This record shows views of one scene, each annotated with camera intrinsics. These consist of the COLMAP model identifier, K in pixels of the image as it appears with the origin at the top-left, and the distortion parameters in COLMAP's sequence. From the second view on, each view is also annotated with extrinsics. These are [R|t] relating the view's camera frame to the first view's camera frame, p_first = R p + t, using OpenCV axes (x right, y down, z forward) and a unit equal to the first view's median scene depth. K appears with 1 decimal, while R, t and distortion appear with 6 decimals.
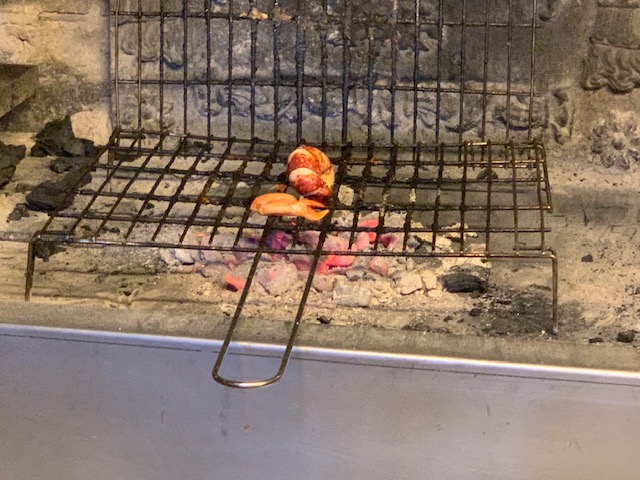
lens RADIAL K [[2020.4, 0, 319.2], [0, 2020.4, 239.7], [0, 0, 1]] dist [-0.111375, 0.000000]
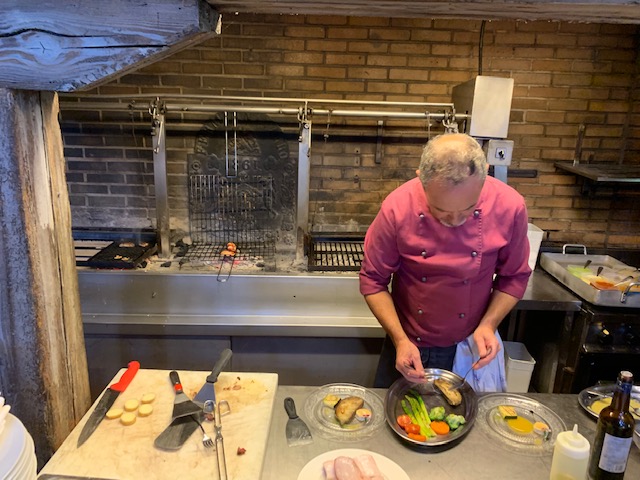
lens RADIAL K [[489.2, 0, 320.9], [0, 489.2, 240.4], [0, 0, 1]] dist [0.029493, -0.031835]
pose [[0.982255, -0.035649, 0.184130, -0.009110], [0.046351, 0.997457, -0.054146, 0.029244], [-0.181732, 0.061719, 0.981409, -0.327254]]
